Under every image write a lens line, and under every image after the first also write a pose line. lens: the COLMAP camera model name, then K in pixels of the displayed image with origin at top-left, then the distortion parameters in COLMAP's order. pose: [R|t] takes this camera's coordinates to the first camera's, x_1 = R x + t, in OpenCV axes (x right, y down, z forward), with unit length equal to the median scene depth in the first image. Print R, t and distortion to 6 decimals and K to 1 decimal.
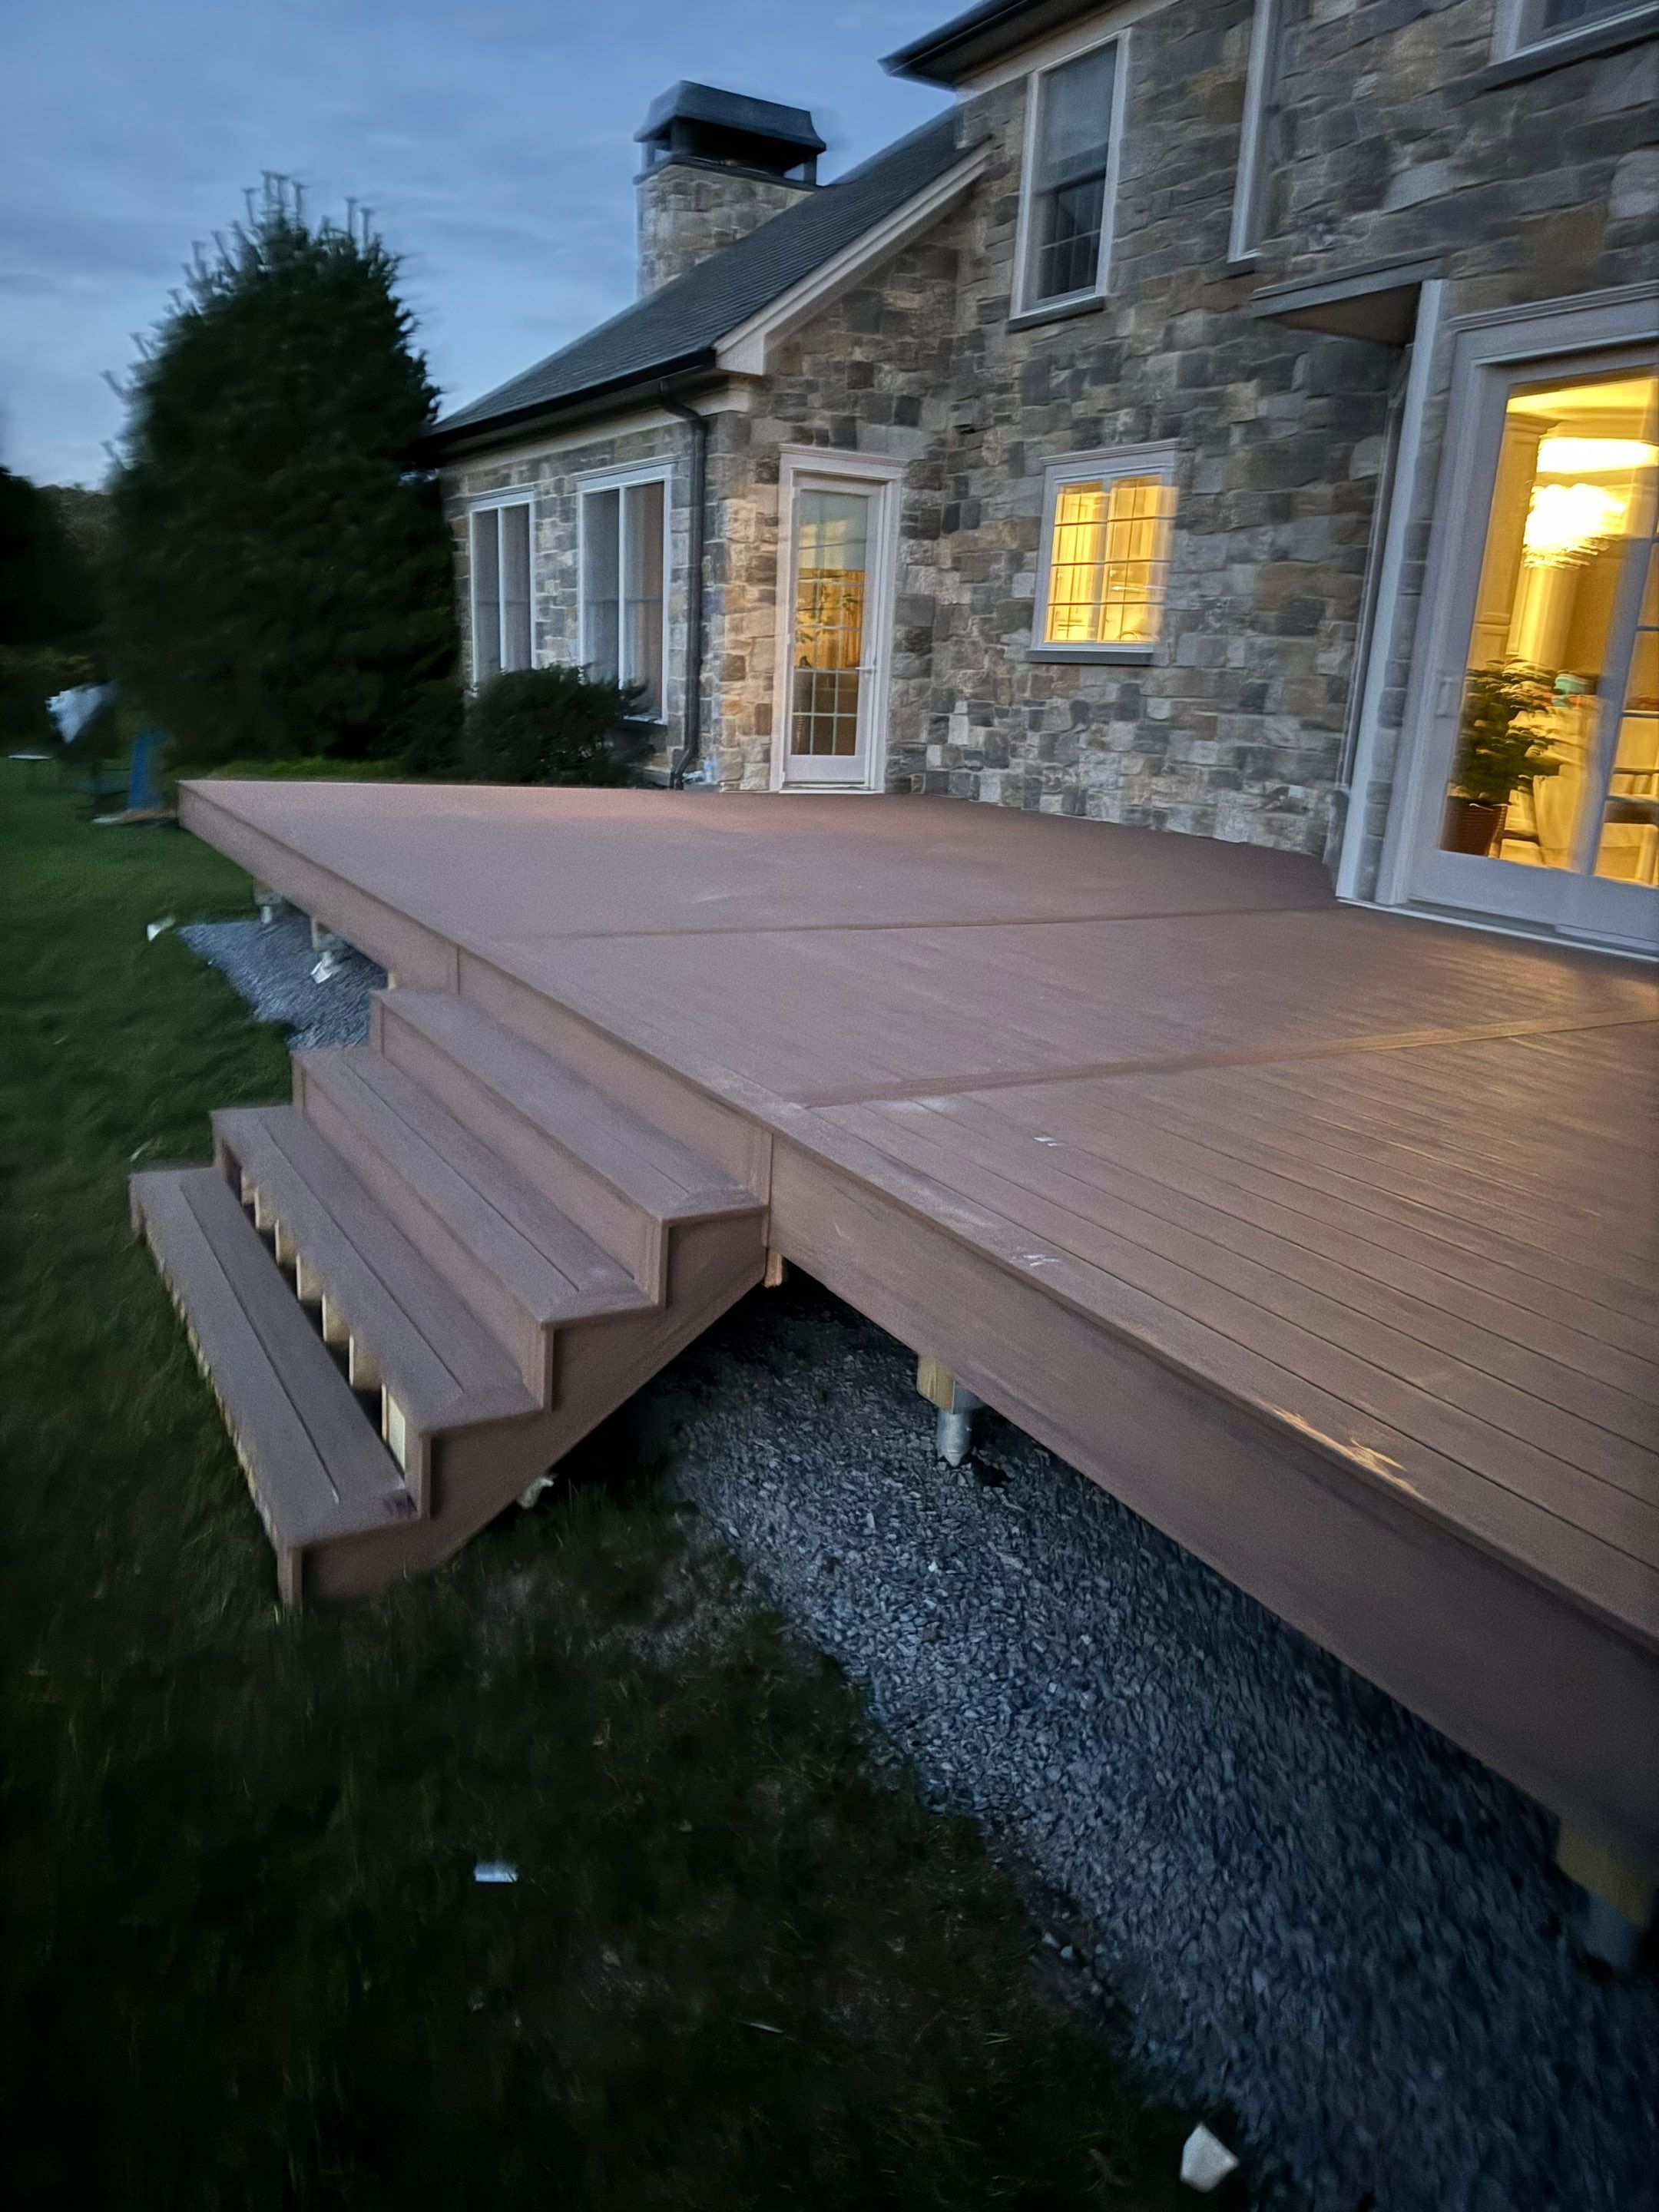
lens RADIAL K [[1562.8, 0, 818.0], [0, 1562.8, 1125.6], [0, 0, 1]] dist [0.033431, -0.050814]
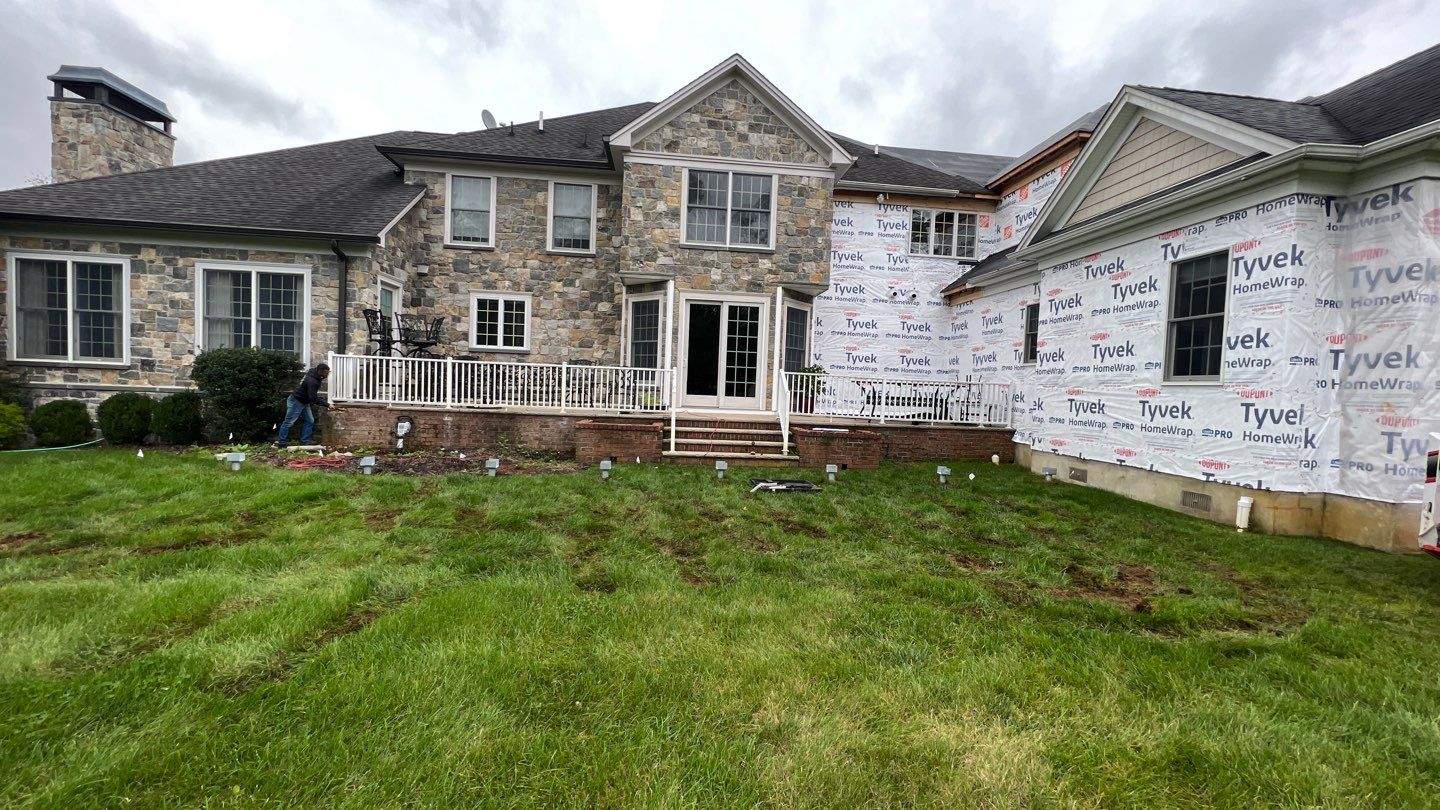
lens RADIAL K [[572.7, 0, 722.1], [0, 572.7, 408.5], [0, 0, 1]] dist [-0.001069, -0.000162]
pose [[0.407796, -0.066156, 0.910673, -0.700500], [0.236195, 0.971067, -0.035224, -0.032314], [-0.881995, 0.229461, 0.411623, 0.133025]]
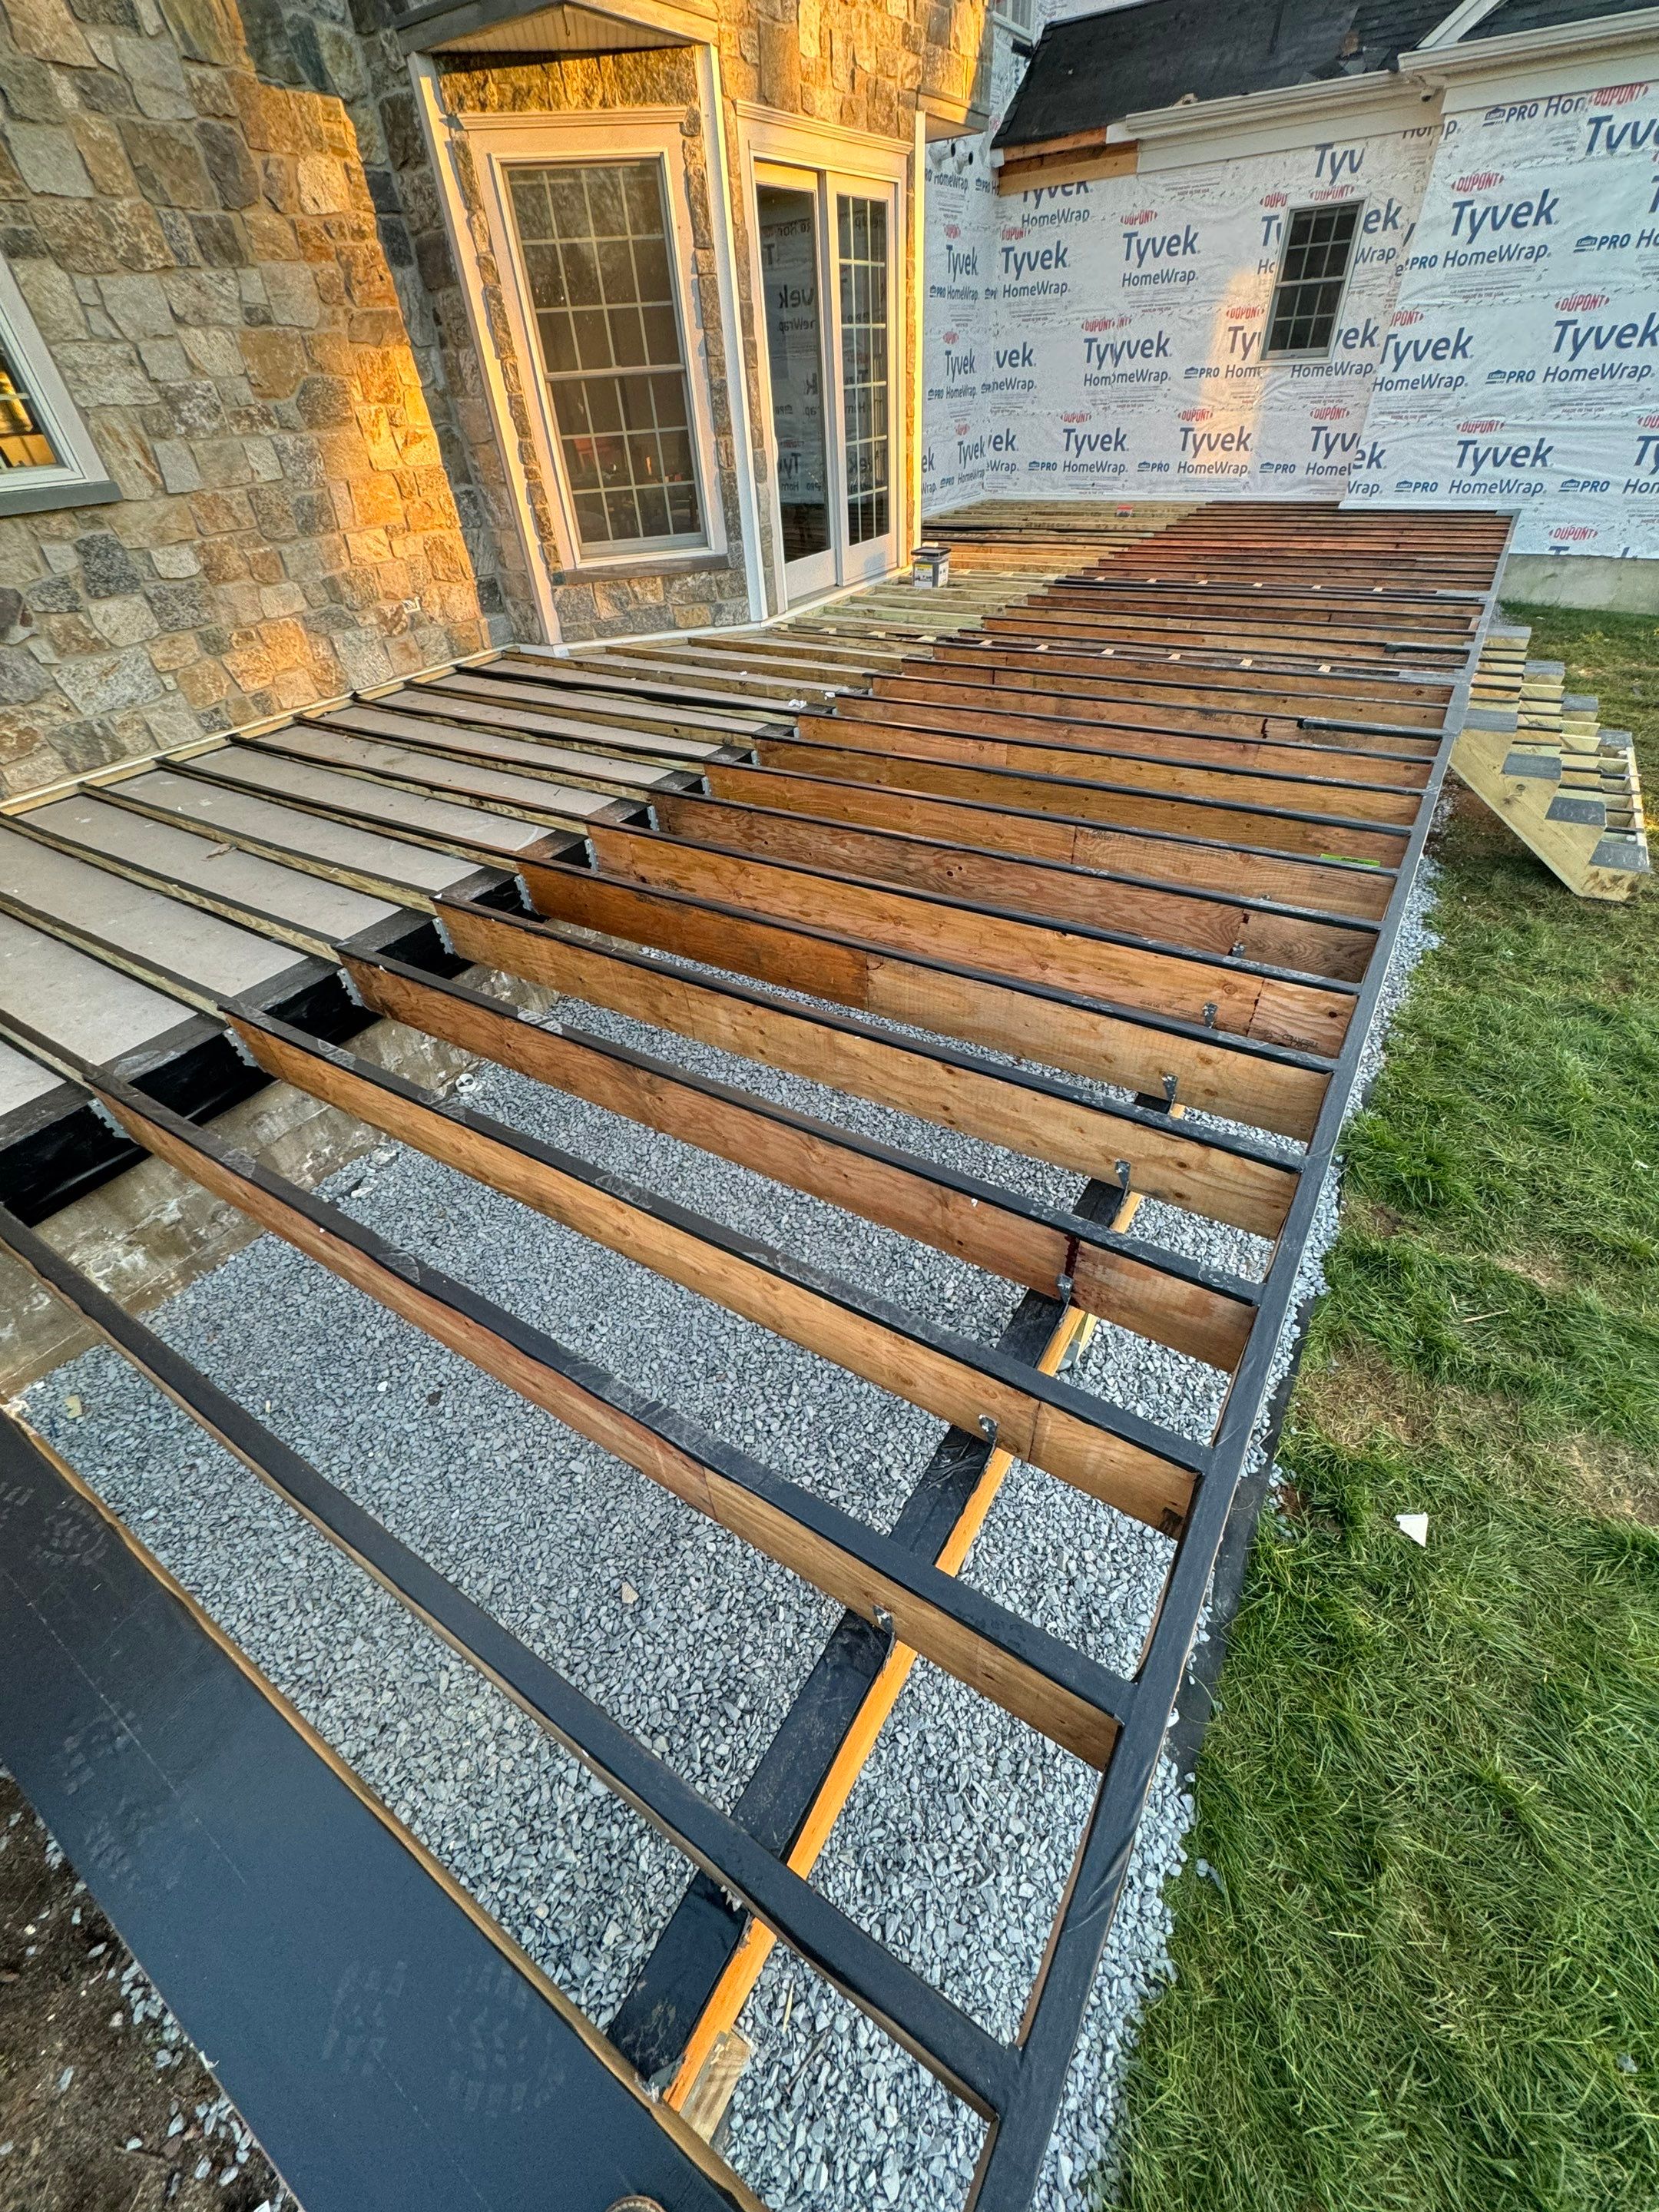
lens RADIAL K [[877.3, 0, 830.8], [0, 877.3, 1104.8], [0, 0, 1]] dist [-0.003260, 0.000251]
pose [[-0.470609, -0.586256, 0.659417, -0.335721], [0.277206, 0.611270, 0.741287, -0.304786], [-0.837666, 0.531651, -0.125155, 0.852005]]
